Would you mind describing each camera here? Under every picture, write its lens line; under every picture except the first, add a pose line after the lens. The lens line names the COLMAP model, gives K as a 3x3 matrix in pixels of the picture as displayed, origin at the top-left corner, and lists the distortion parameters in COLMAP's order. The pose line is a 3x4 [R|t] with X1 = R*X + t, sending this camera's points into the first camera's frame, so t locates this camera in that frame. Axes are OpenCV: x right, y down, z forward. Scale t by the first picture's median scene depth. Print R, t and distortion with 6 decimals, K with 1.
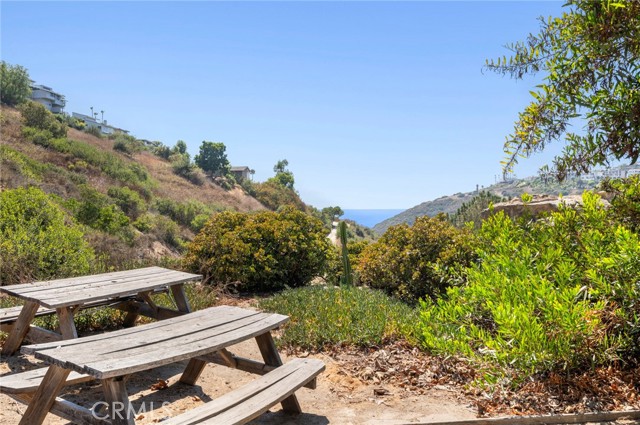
lens RADIAL K [[532.9, 0, 320.3], [0, 532.9, 212.6], [0, 0, 1]] dist [0.004484, 0.001359]
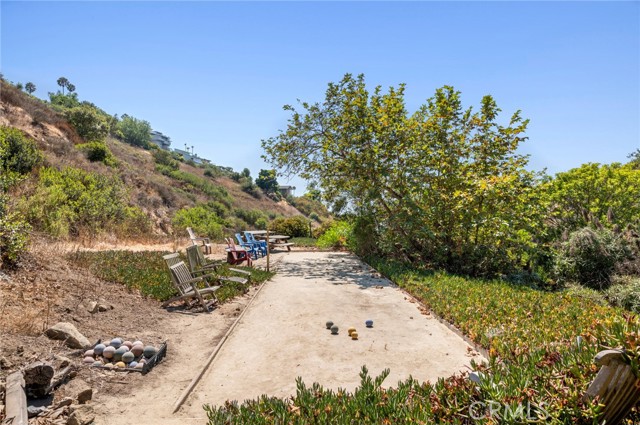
lens RADIAL K [[405.3, 0, 319.8], [0, 405.3, 213.1], [0, 0, 1]] dist [-0.000551, -0.000054]
pose [[0.997859, 0.010208, -0.064598, 0.022751], [-0.010807, 0.999902, -0.008939, -0.001273], [0.064500, 0.009618, 0.997871, -0.140624]]
